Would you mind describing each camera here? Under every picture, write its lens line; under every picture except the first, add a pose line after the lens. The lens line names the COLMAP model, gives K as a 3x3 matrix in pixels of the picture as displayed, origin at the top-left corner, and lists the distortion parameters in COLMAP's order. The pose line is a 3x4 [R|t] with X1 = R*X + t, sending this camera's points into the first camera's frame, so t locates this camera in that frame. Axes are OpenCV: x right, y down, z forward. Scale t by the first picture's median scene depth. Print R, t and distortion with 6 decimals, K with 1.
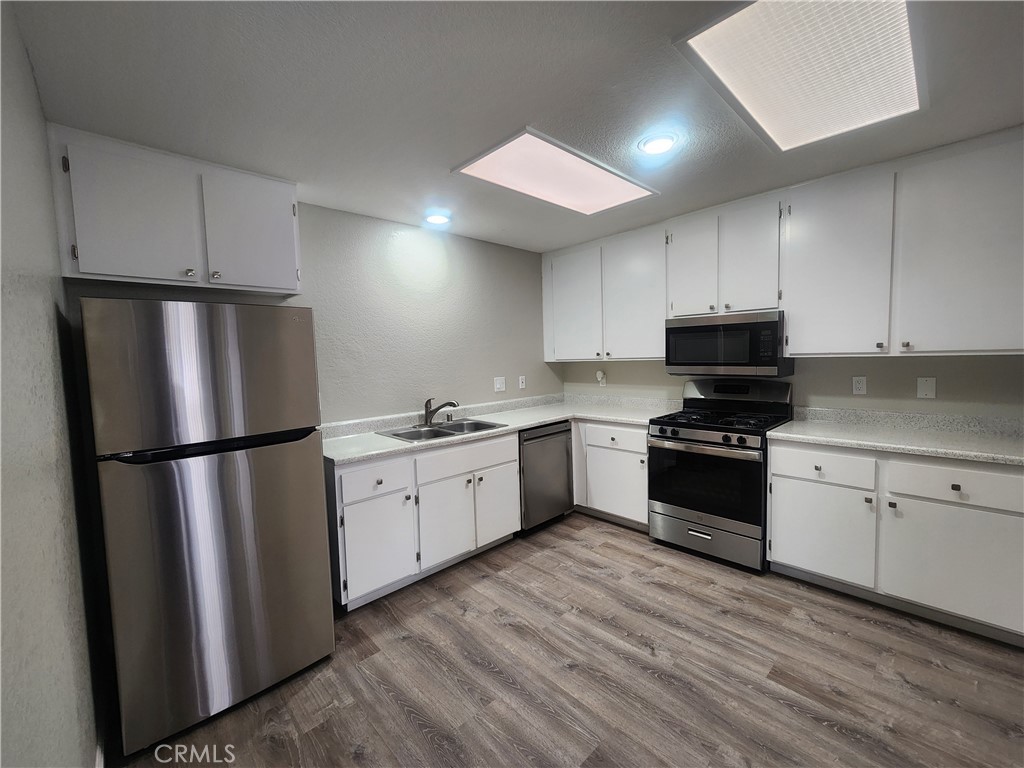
lens RADIAL K [[421.1, 0, 512.0], [0, 421.1, 384.0], [0, 0, 1]] dist [0.001413, 0.000122]
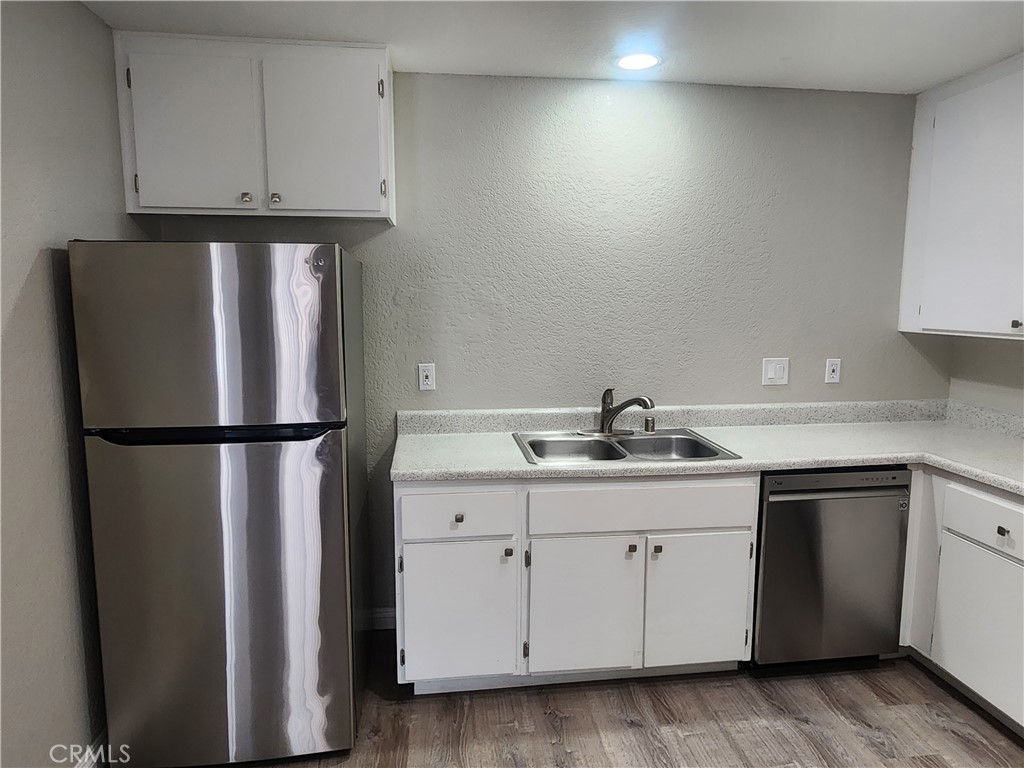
lens RADIAL K [[660.3, 0, 512.0], [0, 660.3, 384.0], [0, 0, 1]] dist [0.000026, -0.000102]
pose [[0.806843, 0.109722, -0.580487, 0.232928], [-0.066646, 0.993234, 0.095105, -0.050211], [0.586994, -0.038048, 0.808697, 0.203519]]
